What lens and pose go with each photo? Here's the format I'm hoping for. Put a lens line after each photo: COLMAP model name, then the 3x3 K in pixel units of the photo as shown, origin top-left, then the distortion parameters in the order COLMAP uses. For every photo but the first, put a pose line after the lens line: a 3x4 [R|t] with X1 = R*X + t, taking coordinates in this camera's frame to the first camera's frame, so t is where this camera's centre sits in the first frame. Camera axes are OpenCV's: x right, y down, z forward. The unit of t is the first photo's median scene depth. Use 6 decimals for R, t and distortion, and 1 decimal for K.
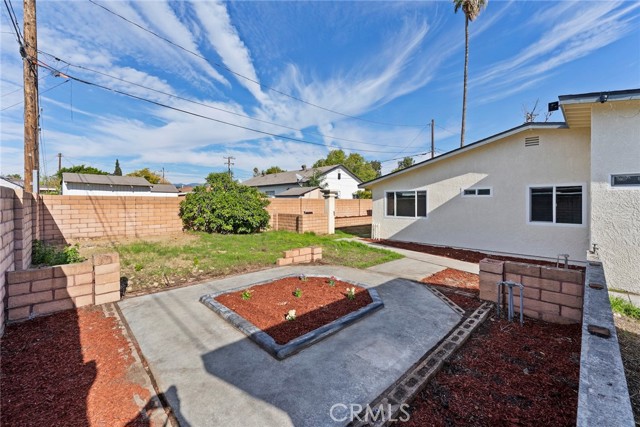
lens RADIAL K [[261.0, 0, 311.8], [0, 261.0, 203.7], [0, 0, 1]] dist [0.000088, -0.001235]
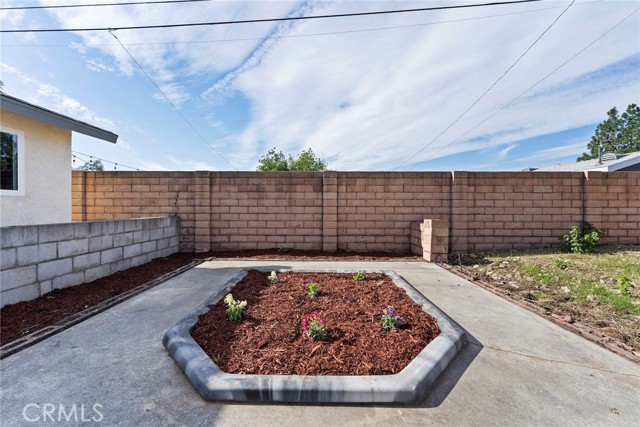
lens RADIAL K [[261.0, 0, 316.7], [0, 261.0, 207.3], [0, 0, 1]] dist [0.000088, -0.001235]
pose [[-0.690233, -0.001505, -0.723586, 0.184249], [-0.009421, 0.999932, 0.006907, 0.062378], [0.723526, 0.011585, -0.690200, 0.656836]]
